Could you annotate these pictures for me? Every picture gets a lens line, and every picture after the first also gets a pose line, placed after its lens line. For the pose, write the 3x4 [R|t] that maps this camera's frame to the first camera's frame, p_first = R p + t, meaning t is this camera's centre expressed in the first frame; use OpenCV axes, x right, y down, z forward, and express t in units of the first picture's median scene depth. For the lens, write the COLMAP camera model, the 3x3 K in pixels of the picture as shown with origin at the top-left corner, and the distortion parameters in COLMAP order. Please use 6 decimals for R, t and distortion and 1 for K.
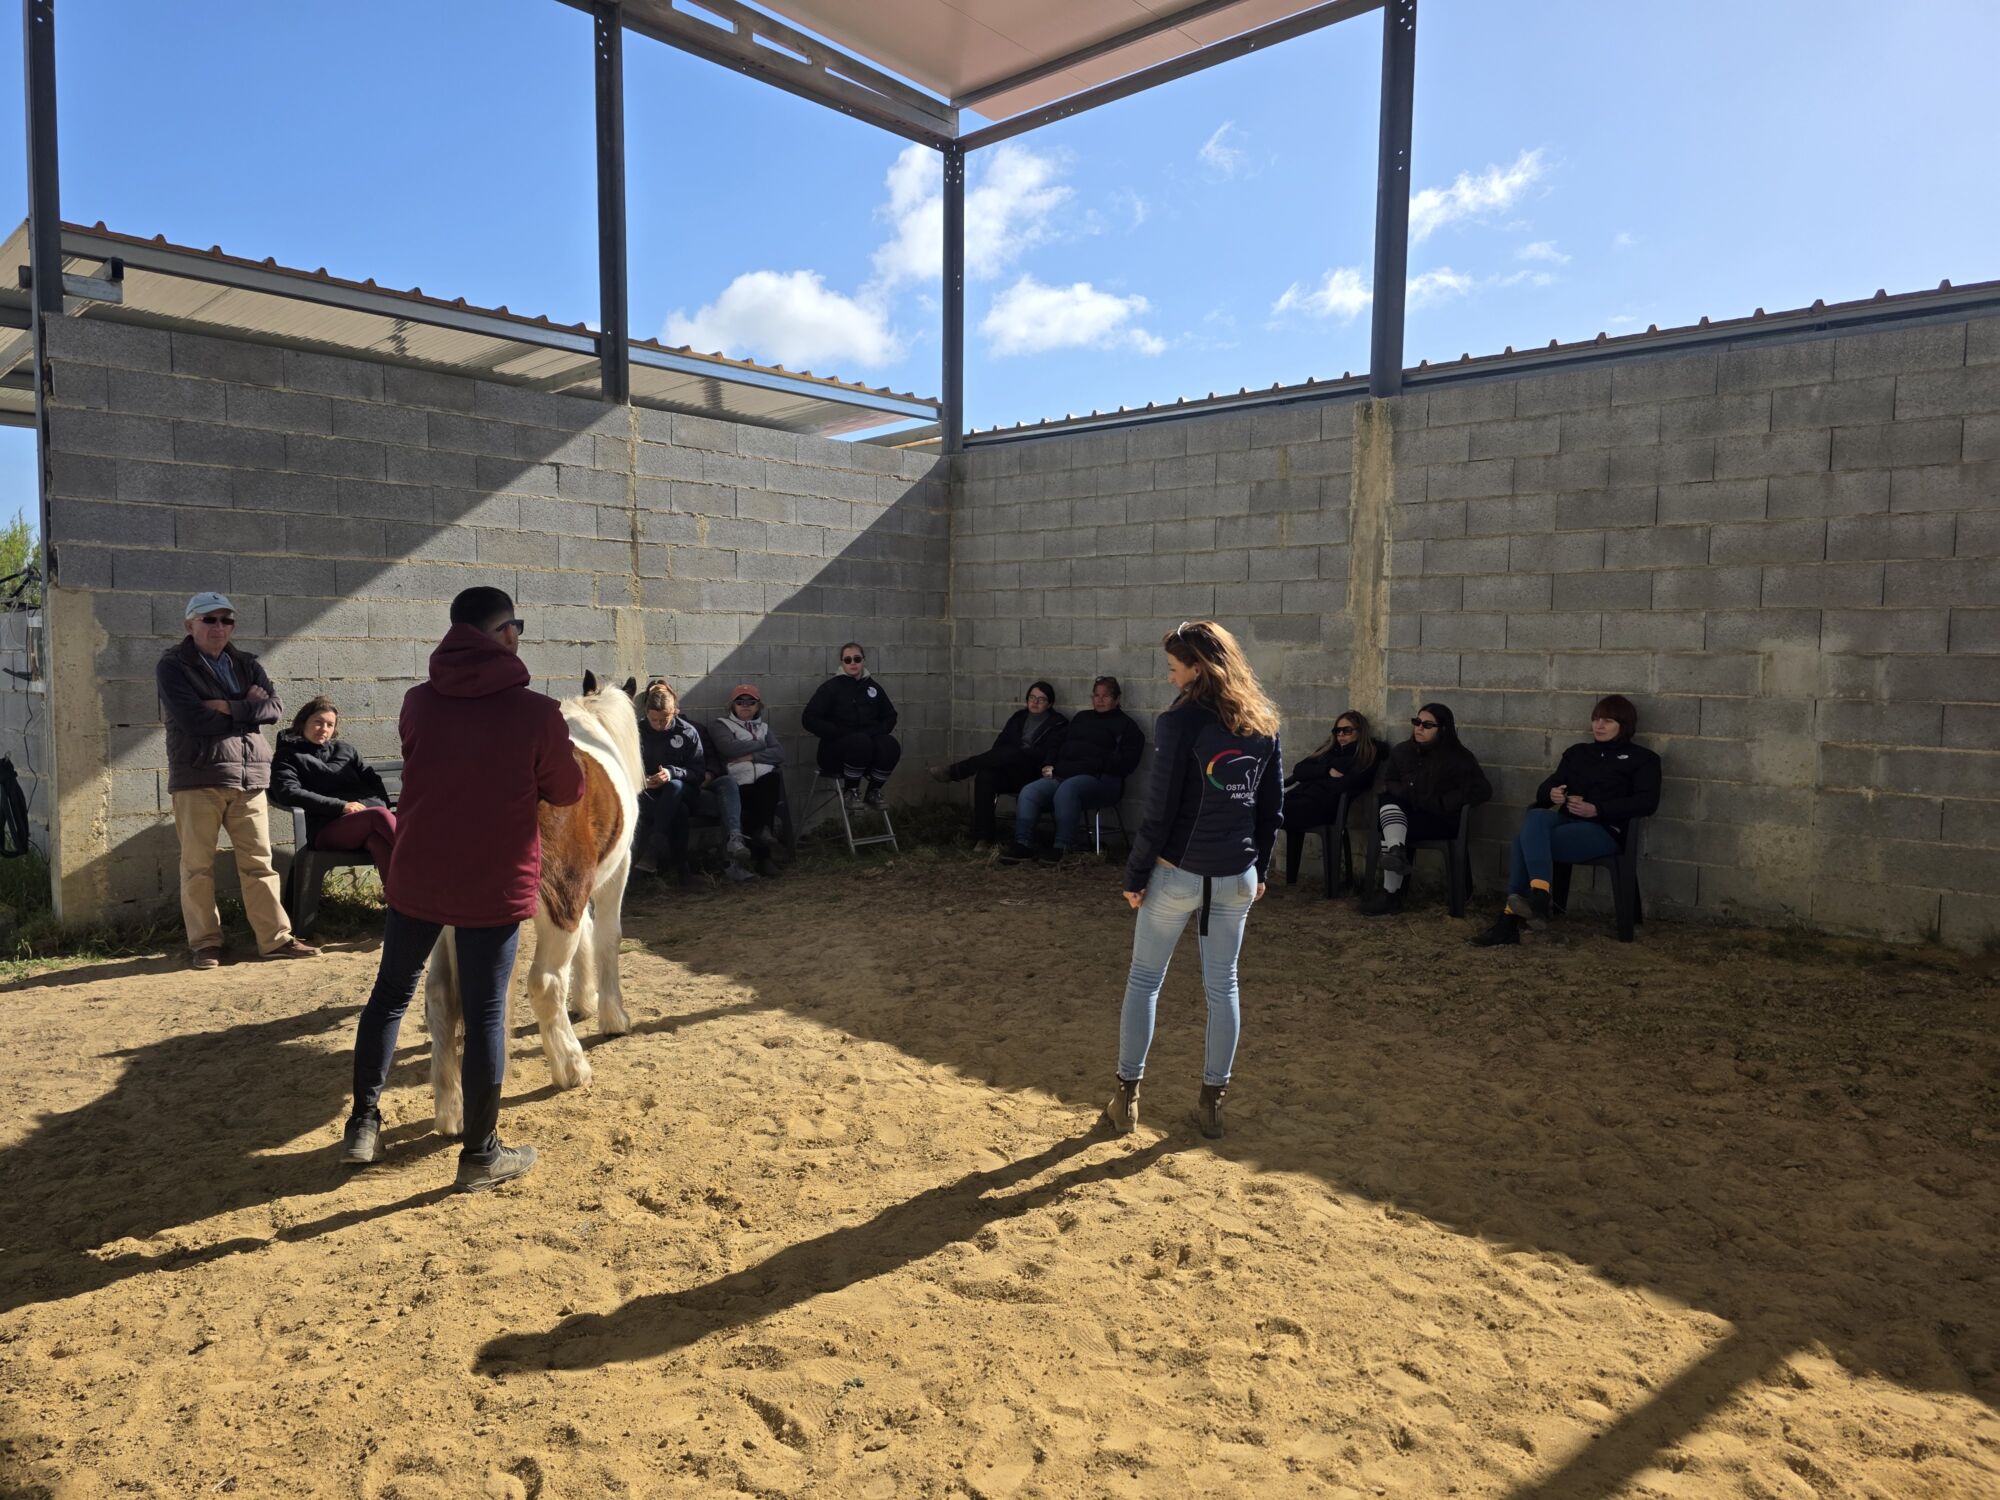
lens RADIAL K [[1353.8, 0, 1001.4], [0, 1353.8, 749.2], [0, 0, 1]] dist [0.022965, -0.007829]
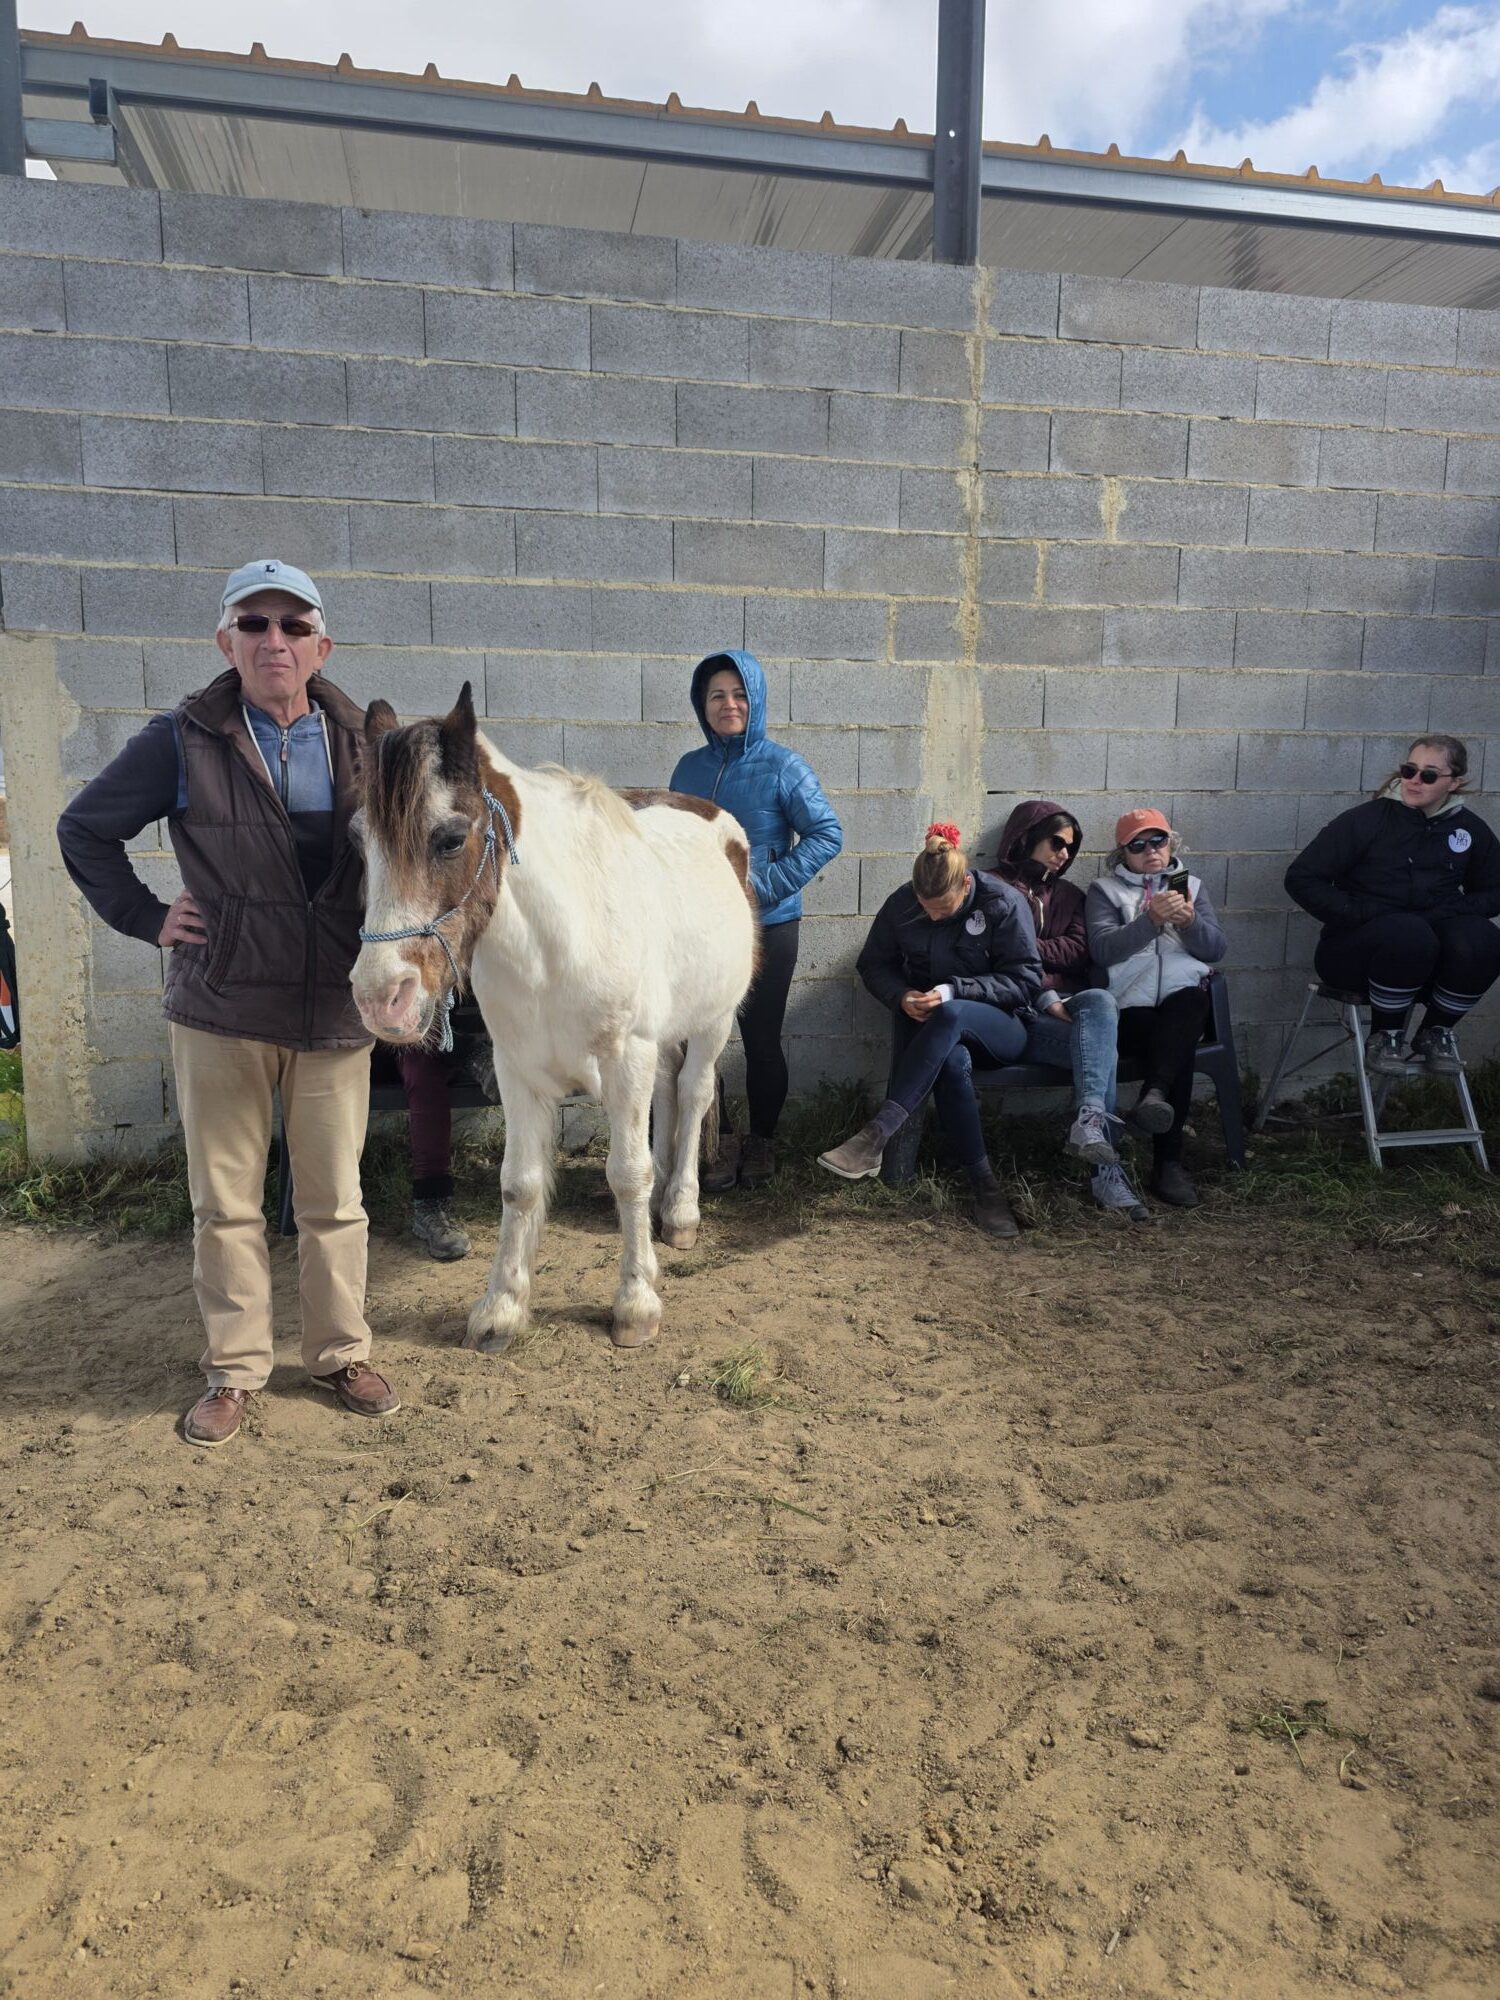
lens RADIAL K [[1353.8, 0, 748.8], [0, 1353.8, 1009.1], [0, 0, 1]] dist [0.022965, -0.007829]
pose [[0.819735, 0.086784, -0.566130, -0.025299], [-0.044553, 0.995121, 0.088035, -0.011716], [0.571007, -0.046942, 0.819602, 0.526541]]
